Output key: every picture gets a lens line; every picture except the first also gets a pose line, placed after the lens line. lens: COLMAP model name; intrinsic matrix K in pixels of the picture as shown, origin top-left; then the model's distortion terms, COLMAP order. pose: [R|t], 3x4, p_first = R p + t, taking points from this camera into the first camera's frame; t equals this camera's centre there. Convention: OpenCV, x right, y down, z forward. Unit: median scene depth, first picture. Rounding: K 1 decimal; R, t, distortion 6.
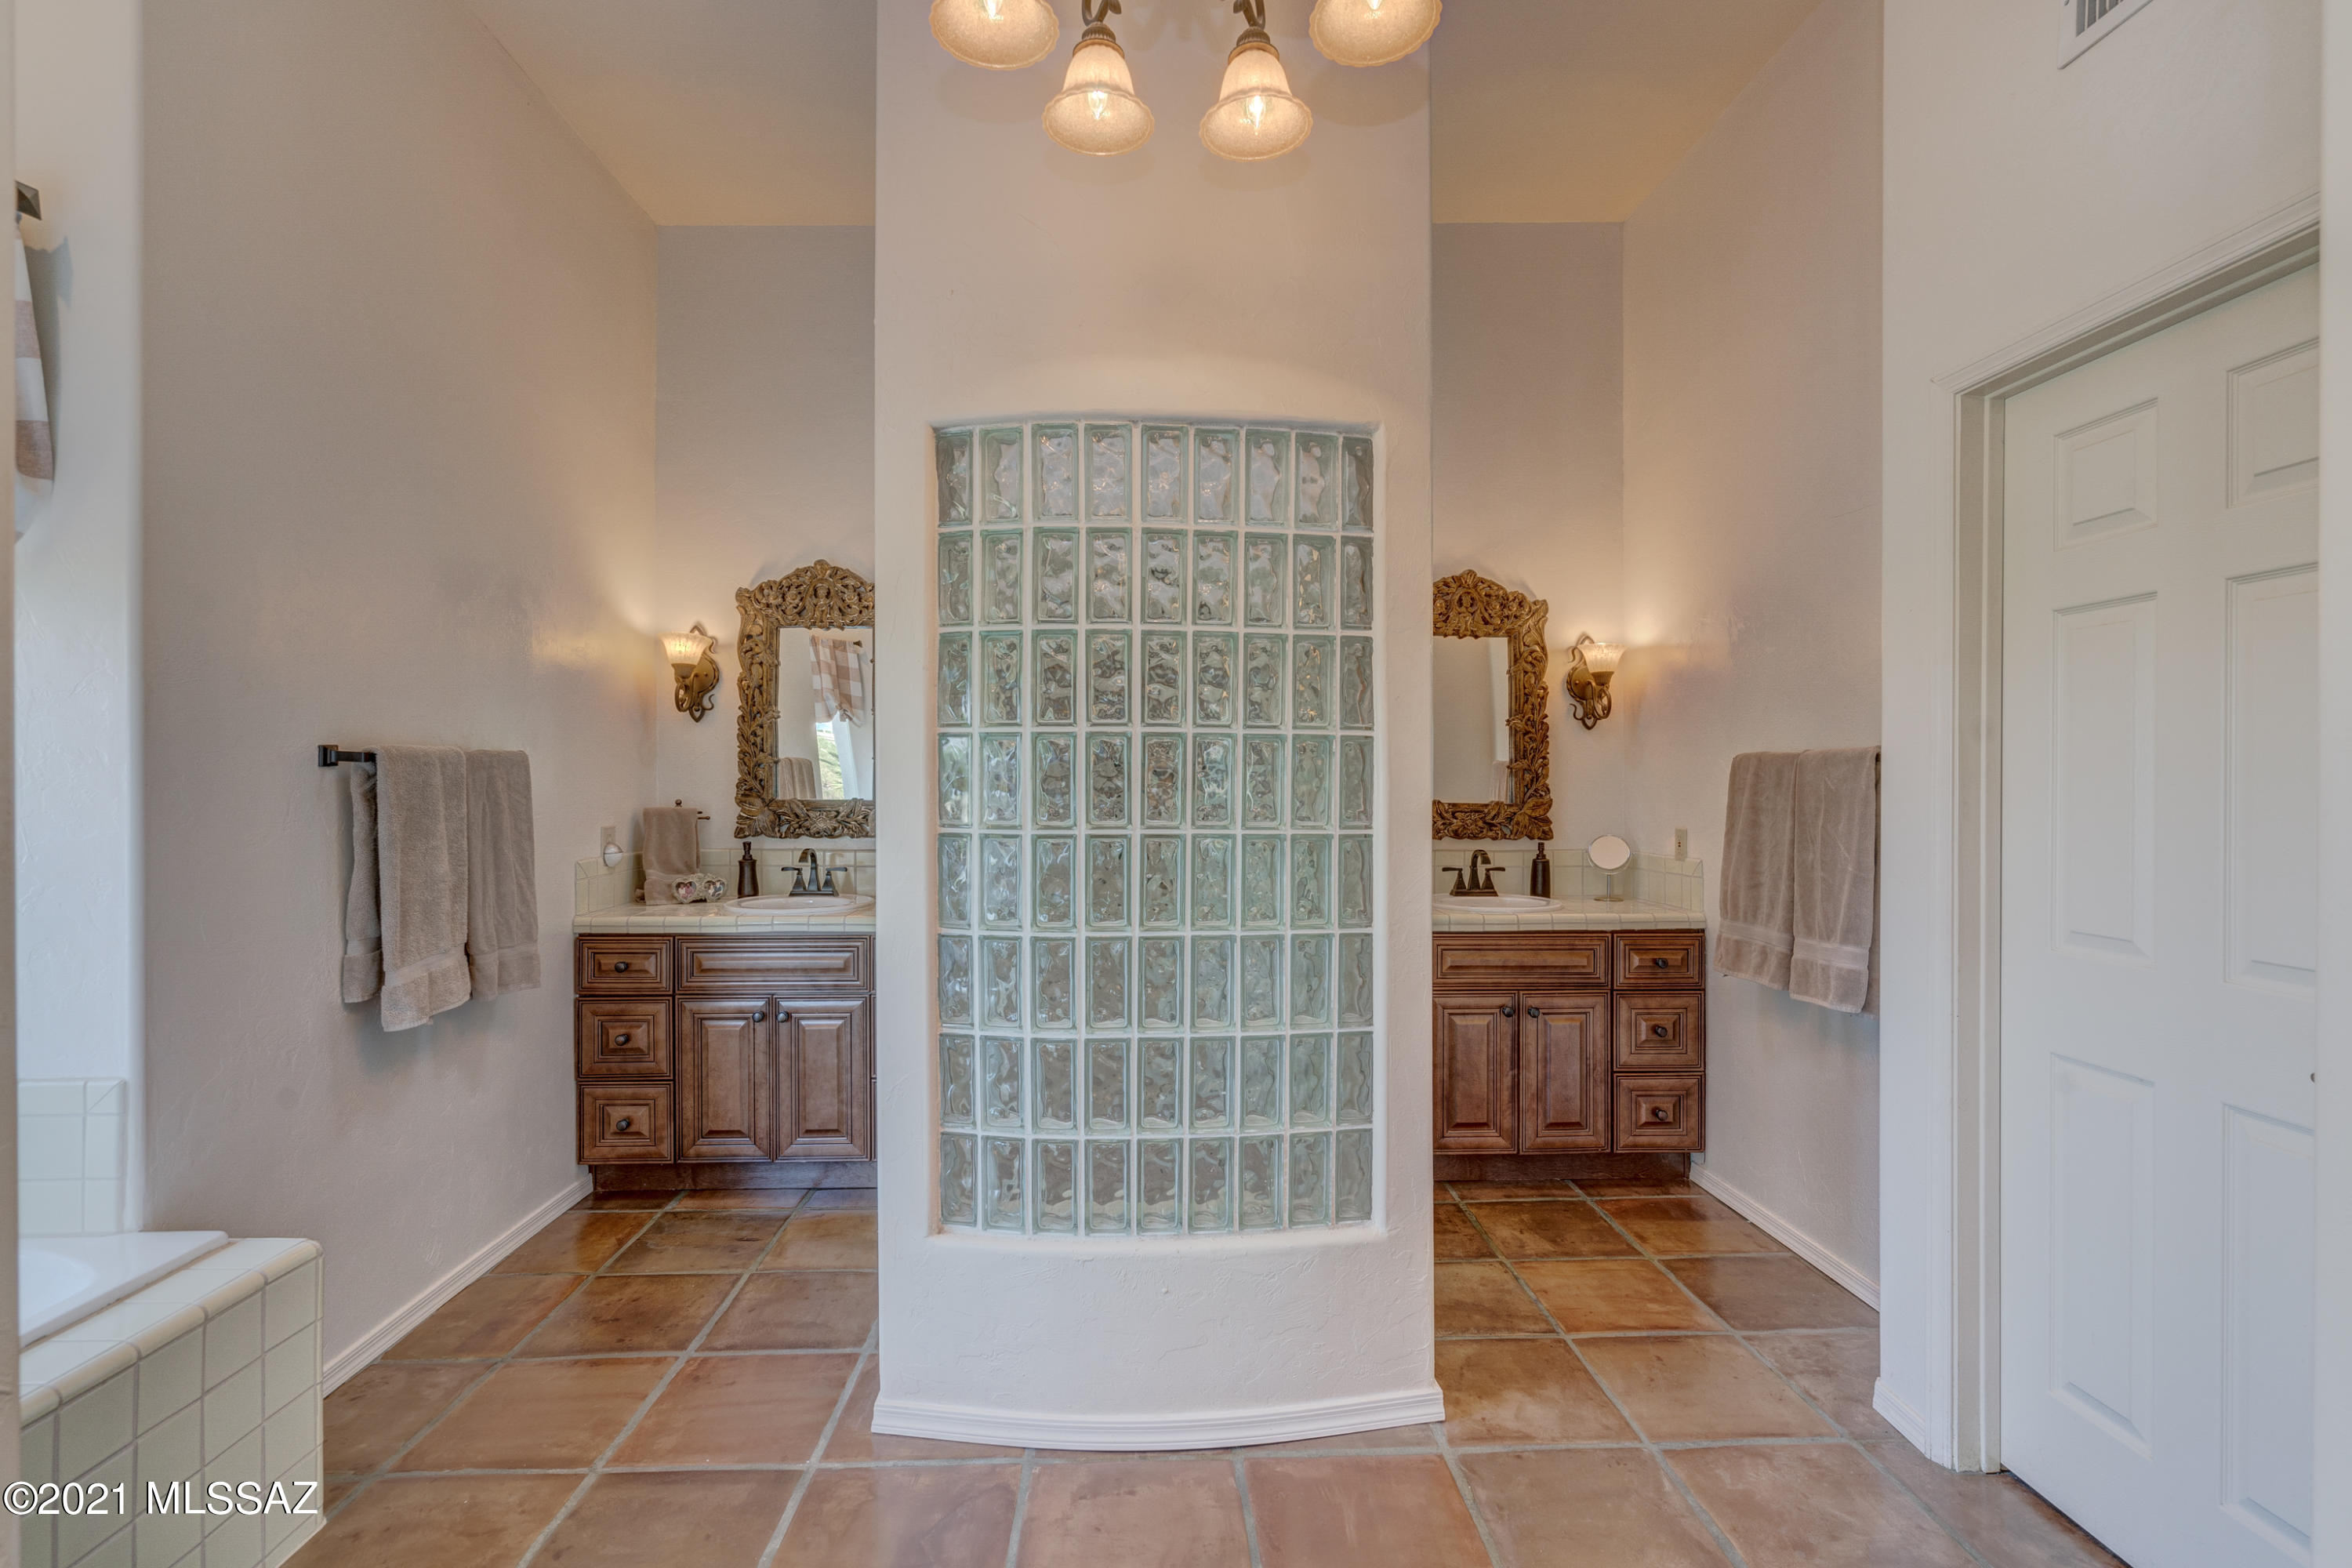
lens RADIAL K [[1070.2, 0, 1171.5], [0, 1070.2, 780.3], [0, 0, 1]] dist [-0.003804, 0.001170]
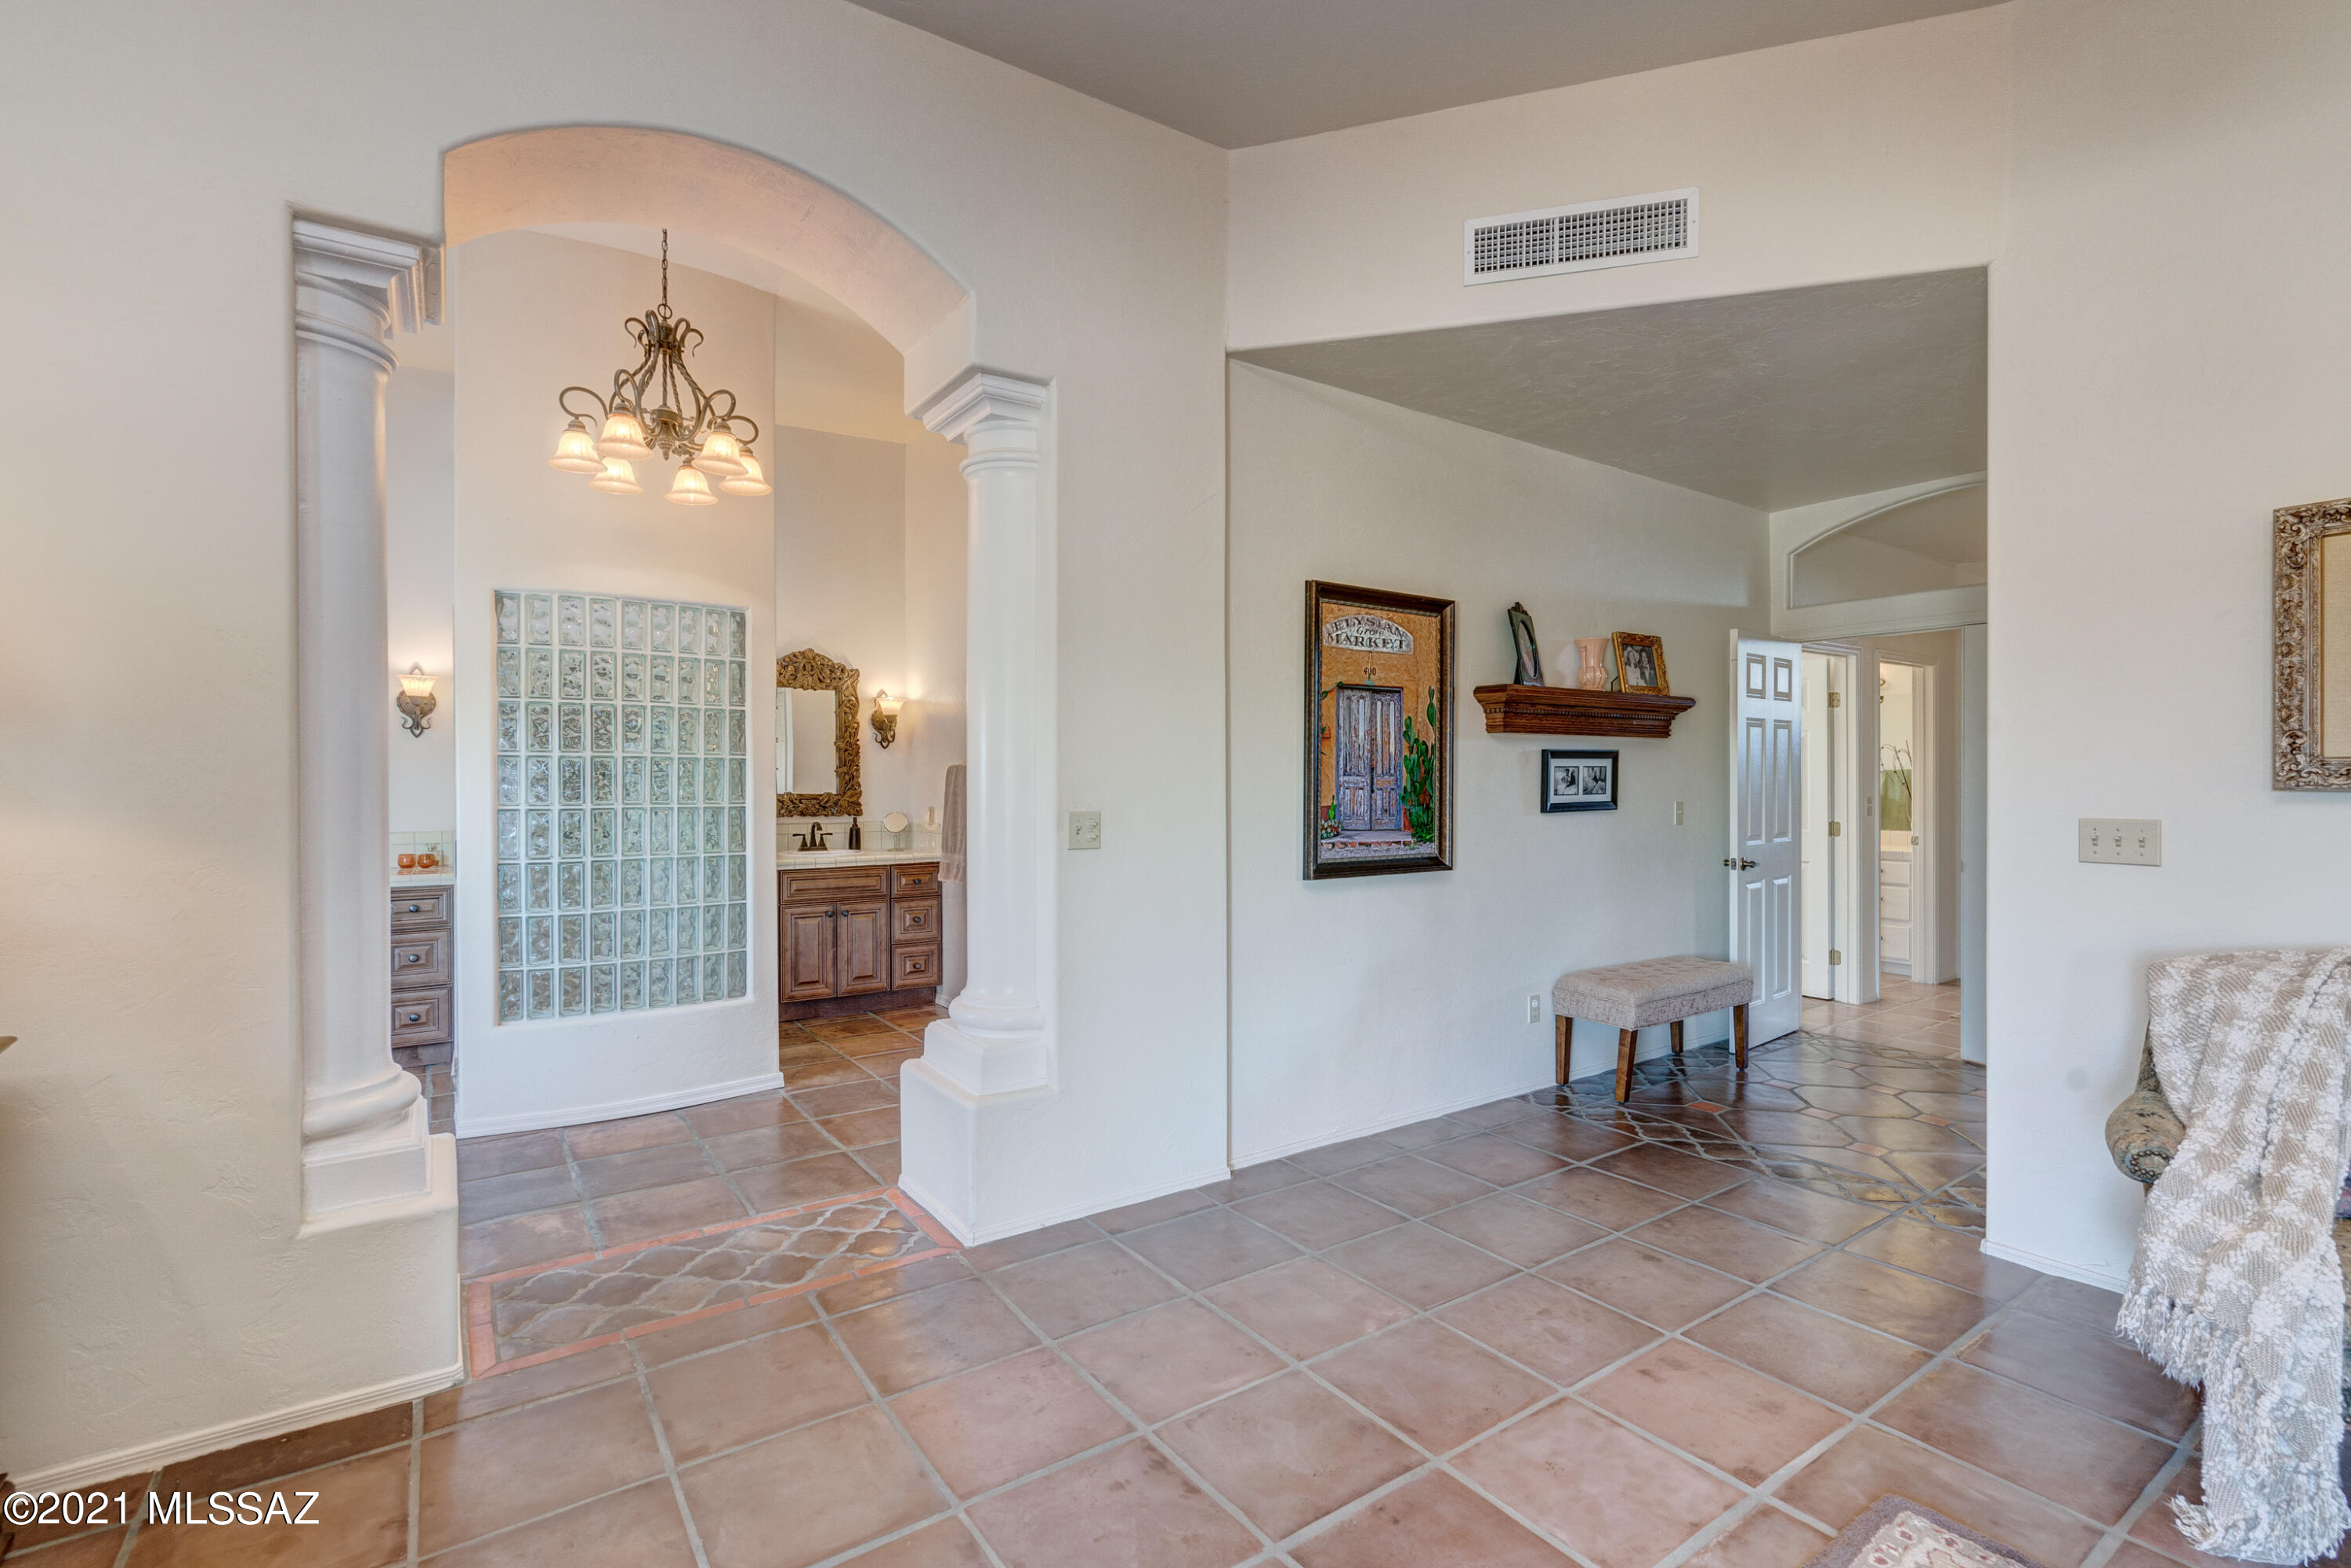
lens RADIAL K [[1069.7, 0, 1165.9], [0, 1069.7, 777.0], [0, 0, 1]] dist [-0.003804, 0.001170]
pose [[0.848456, -0.003212, 0.529256, -0.136341], [0.004767, 0.999987, -0.001572, 0.001203], [-0.529244, 0.003857, 0.848461, -0.743355]]
